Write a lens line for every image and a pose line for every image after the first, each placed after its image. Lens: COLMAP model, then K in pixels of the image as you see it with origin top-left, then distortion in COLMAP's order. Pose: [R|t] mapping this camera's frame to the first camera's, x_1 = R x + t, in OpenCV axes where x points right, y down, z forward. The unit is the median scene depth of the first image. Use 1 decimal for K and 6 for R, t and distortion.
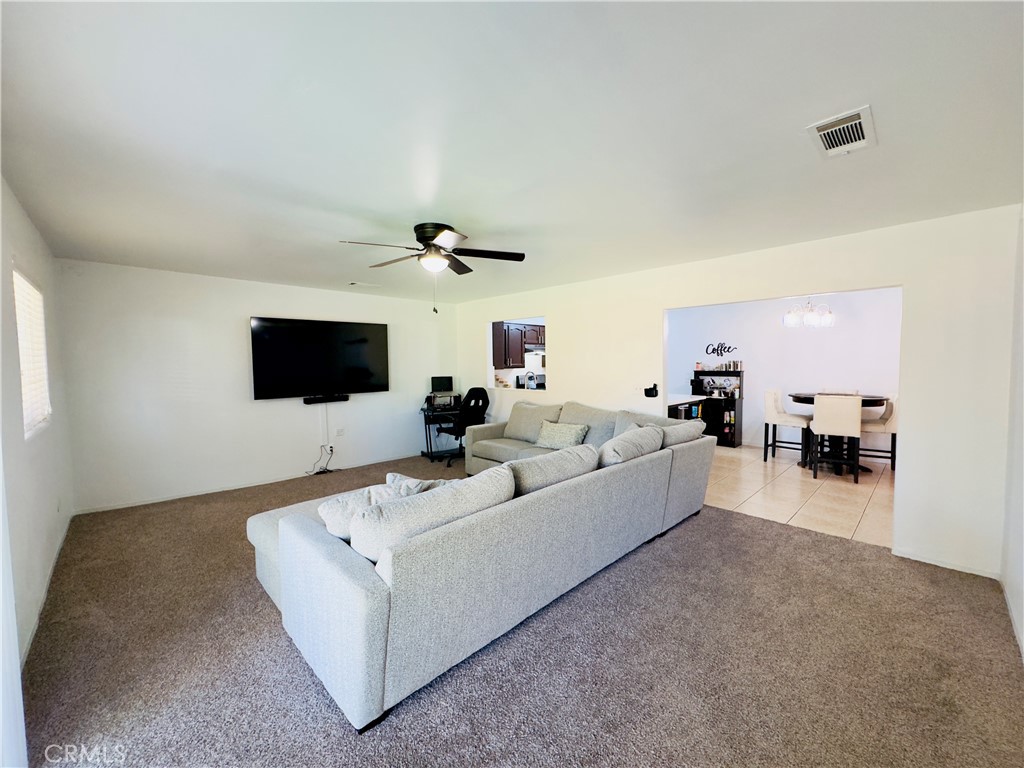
lens RADIAL K [[408.9, 0, 512.0], [0, 408.9, 384.0], [0, 0, 1]] dist [-0.001846, 0.000521]
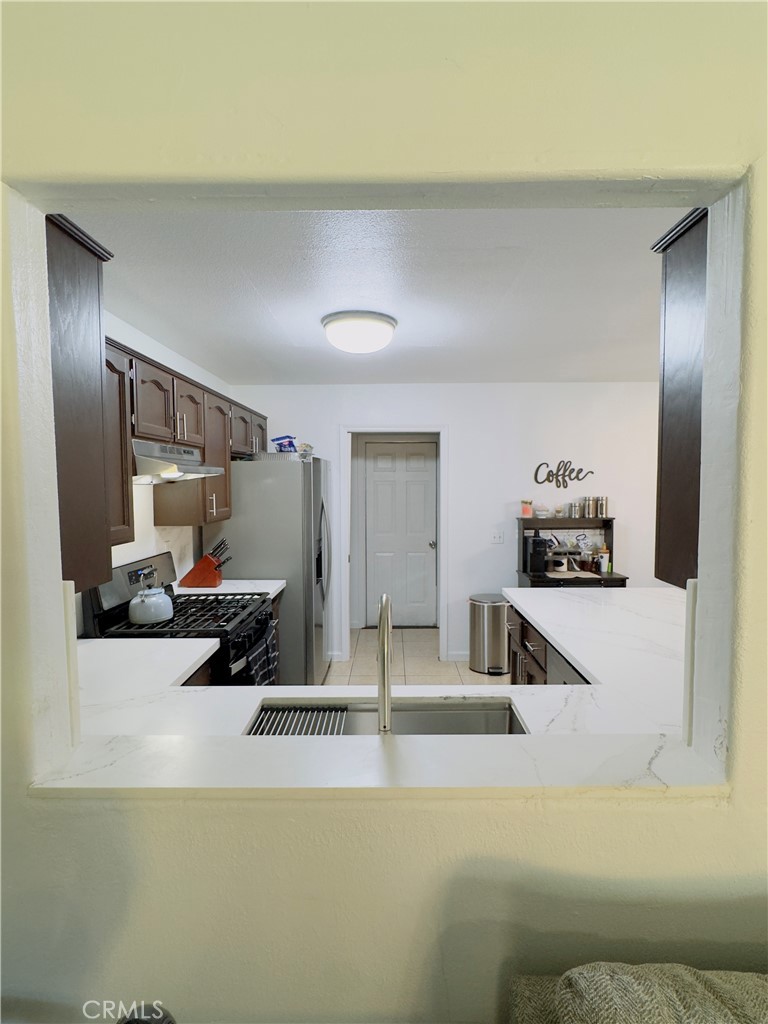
lens RADIAL K [[512.2, 0, 384.0], [0, 512.2, 512.0], [0, 0, 1]] dist [0.000093, -0.000002]
pose [[0.700804, -0.034838, 0.712503, -0.080688], [0.040784, 0.999130, 0.008738, -0.052828], [-0.712187, 0.022935, 0.701615, 0.716969]]
